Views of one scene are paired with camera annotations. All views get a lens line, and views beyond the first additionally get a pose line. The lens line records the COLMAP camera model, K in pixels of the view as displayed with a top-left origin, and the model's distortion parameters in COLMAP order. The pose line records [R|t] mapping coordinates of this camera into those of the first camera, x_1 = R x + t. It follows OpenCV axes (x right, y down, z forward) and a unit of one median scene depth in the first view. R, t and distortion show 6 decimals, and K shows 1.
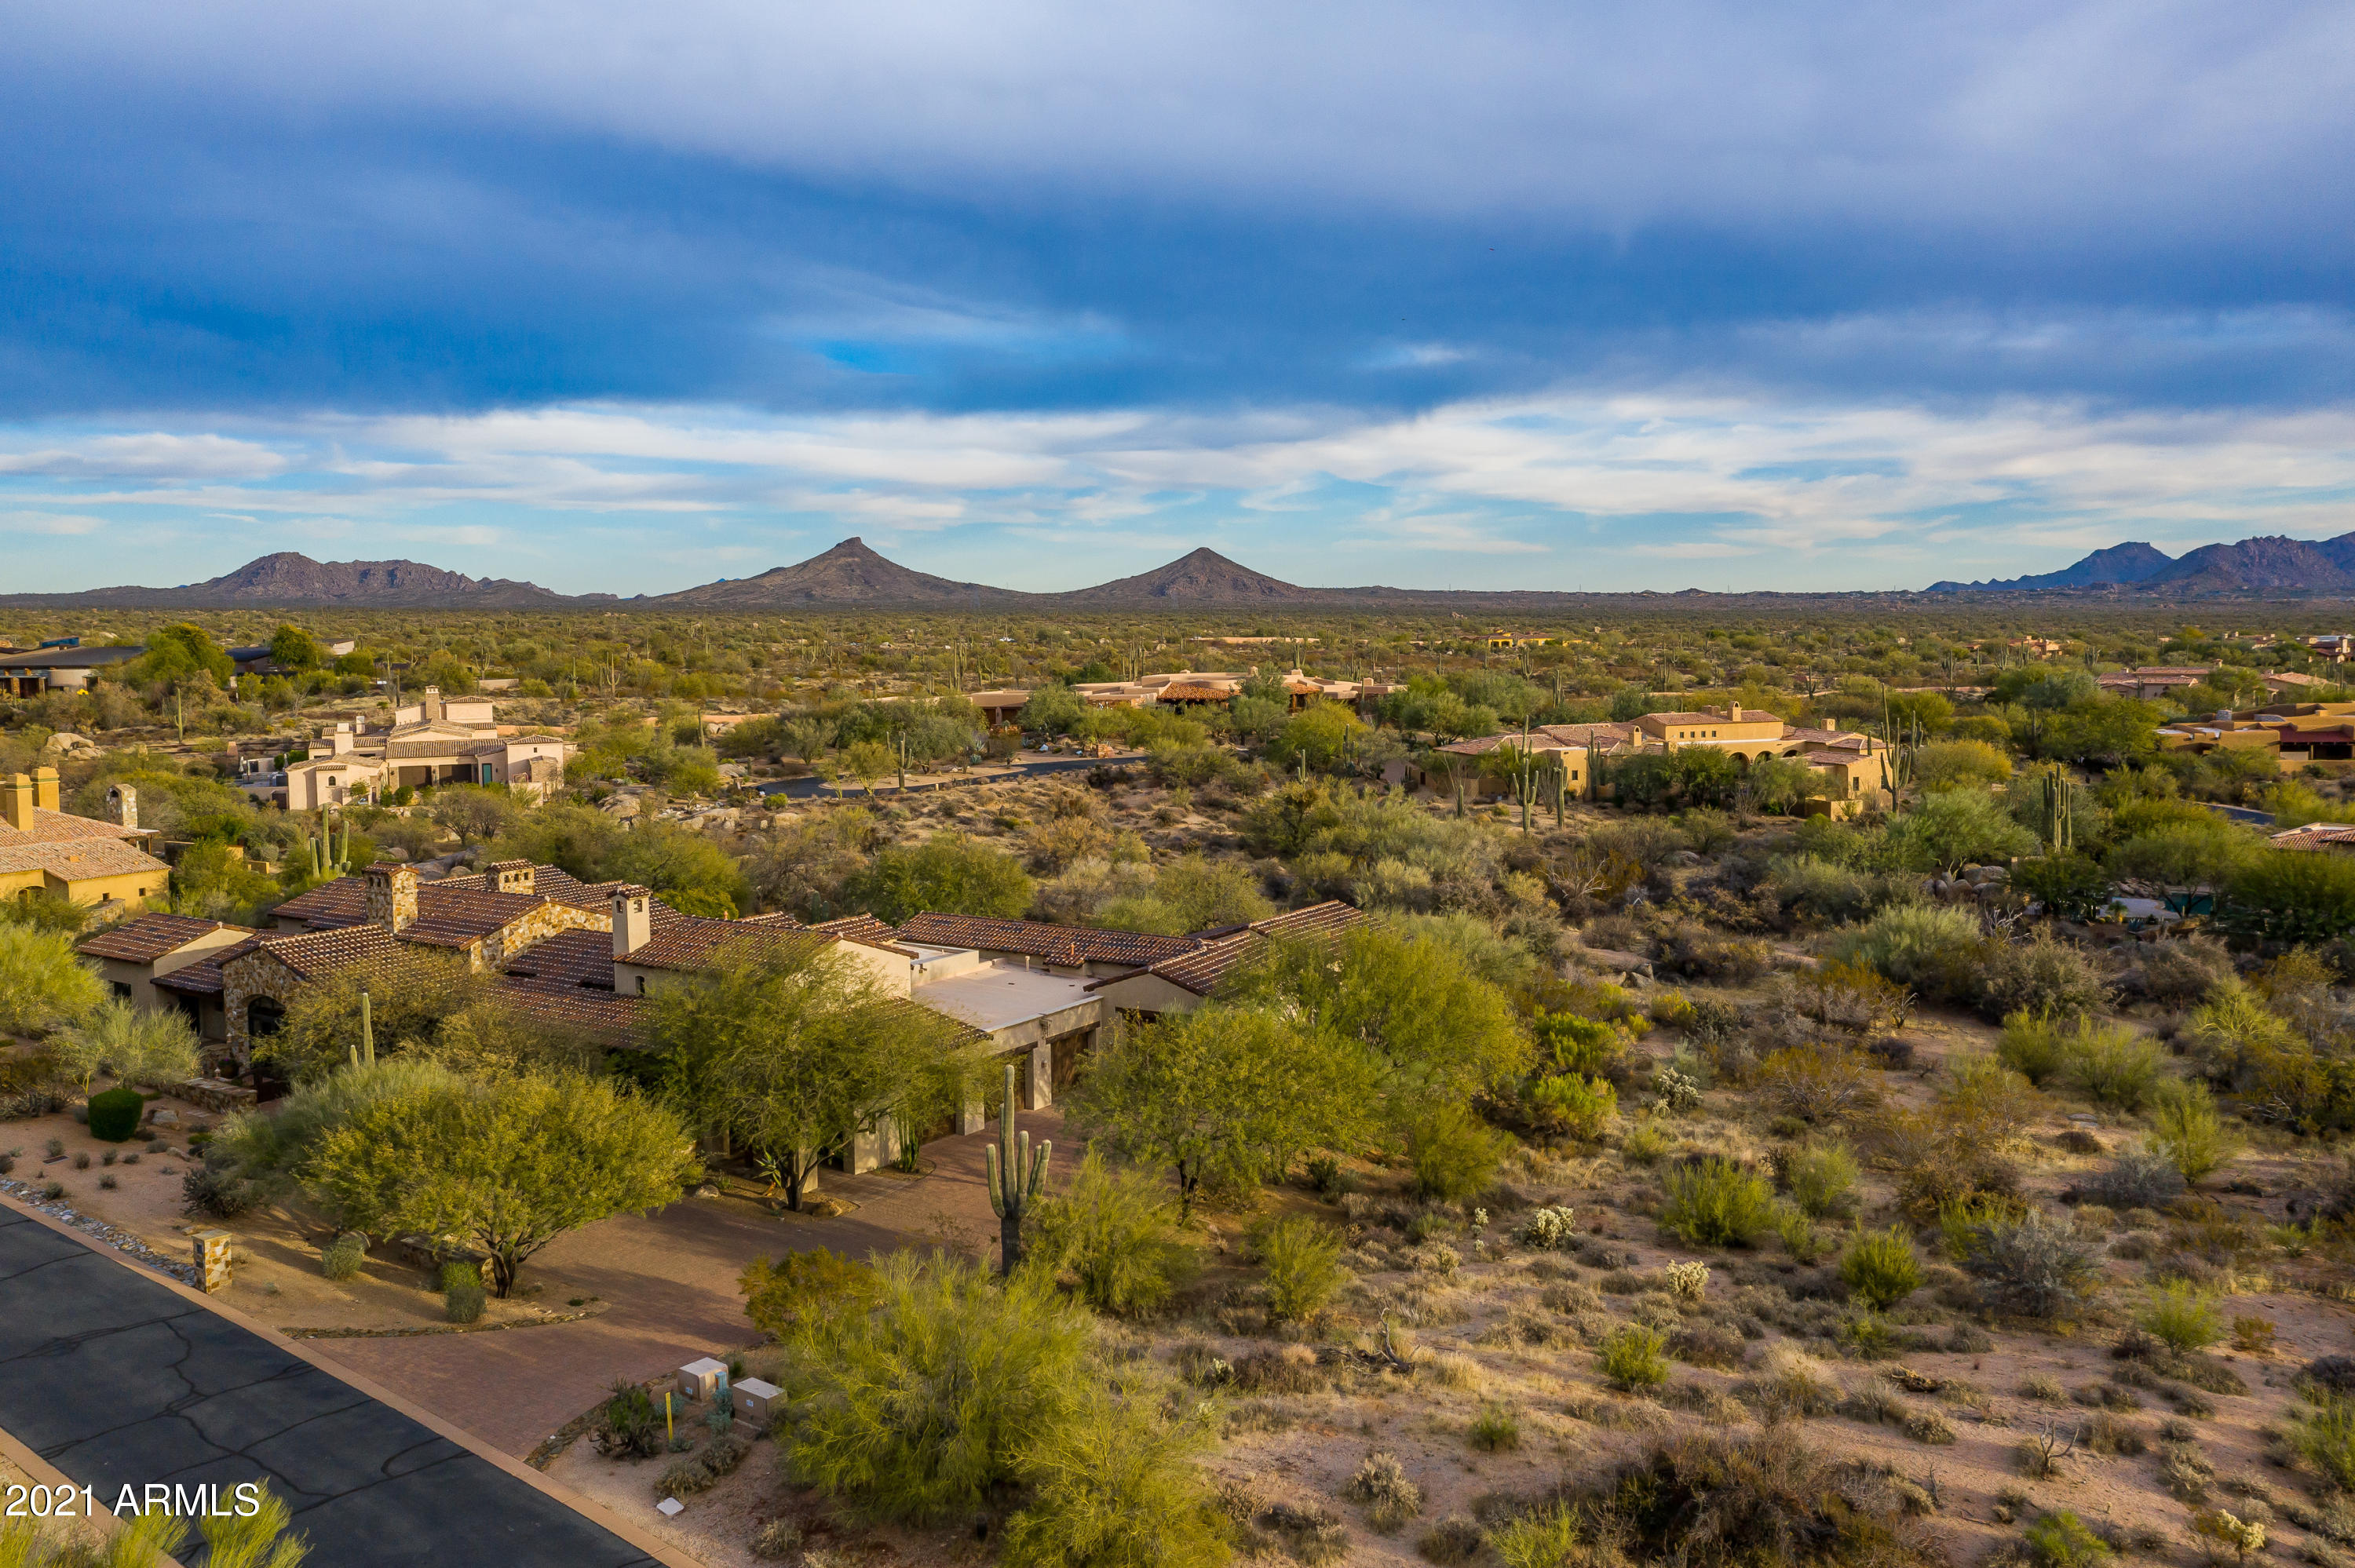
lens RADIAL K [[1962.9, 0, 1177.0], [0, 1962.9, 723.4], [0, 0, 1]] dist [-0.019758, 0.029826]
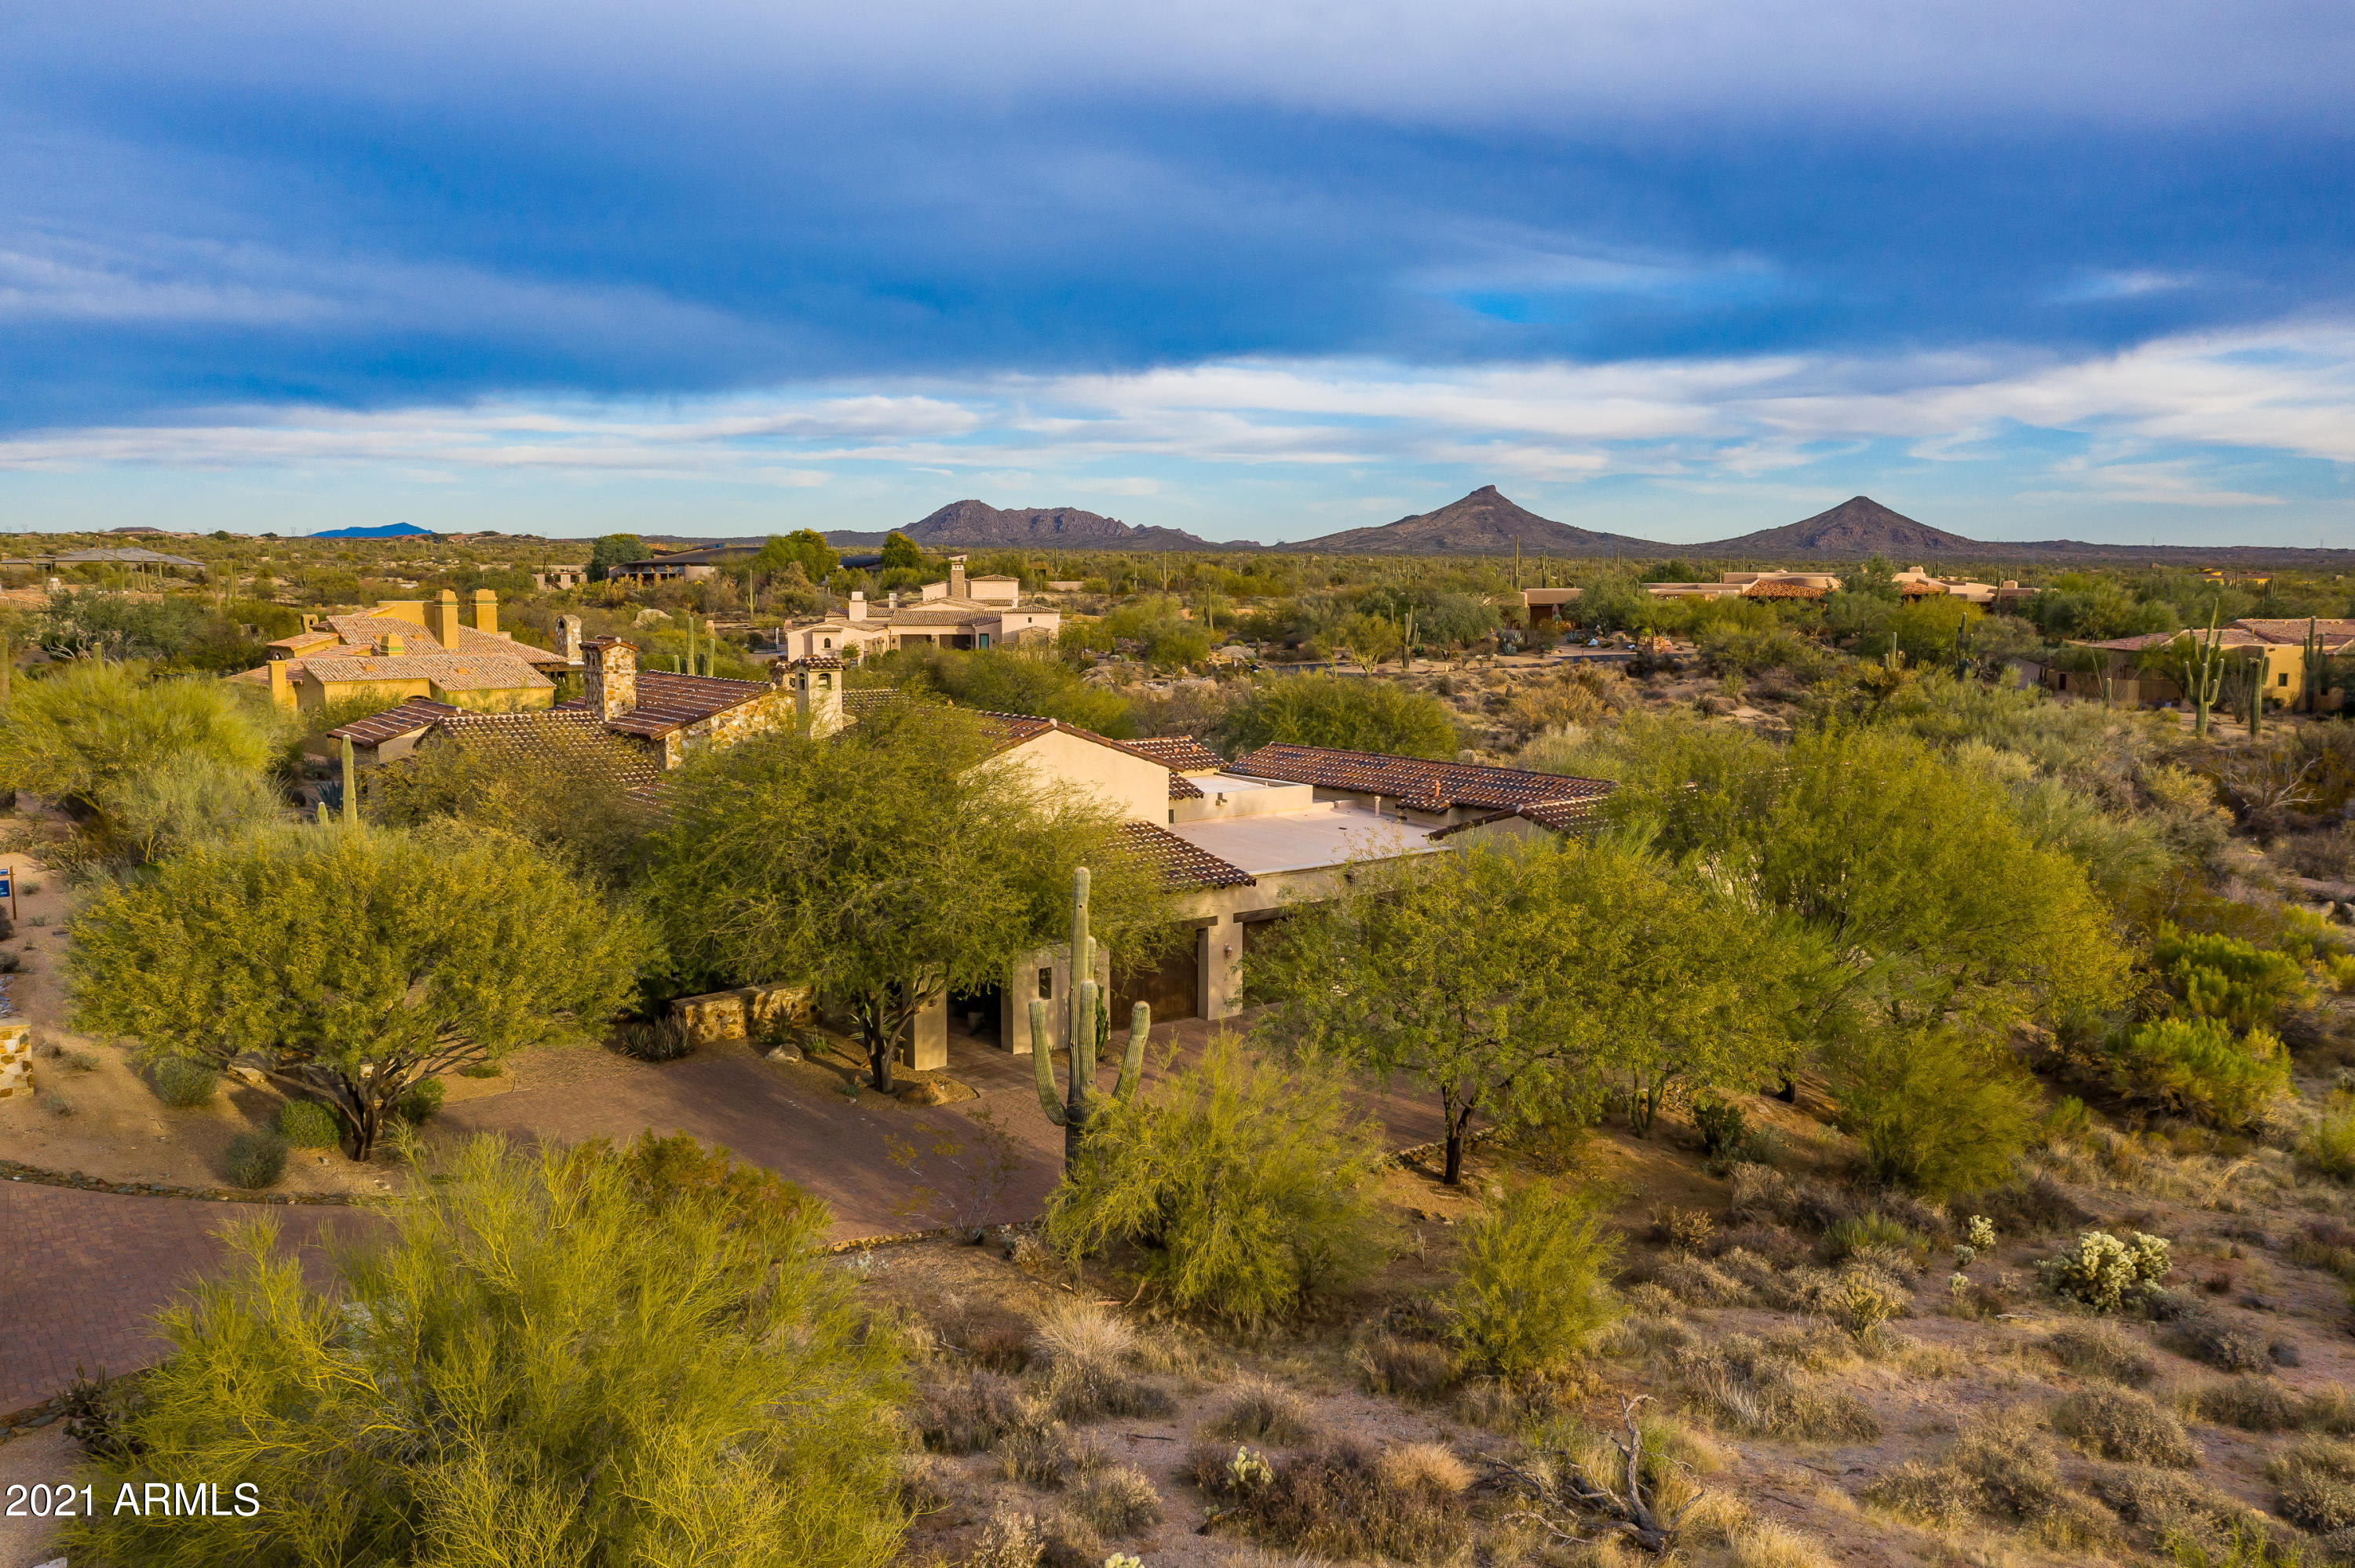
lens RADIAL K [[1852.0, 0, 1177.5], [0, 1852.0, 784.0], [0, 0, 1]] dist [-0.018078, 0.038342]
pose [[0.939074, 0.048696, -0.340248, 0.061555], [-0.033201, 0.998135, 0.051220, 0.057889], [0.342108, -0.036803, 0.938940, 0.237930]]
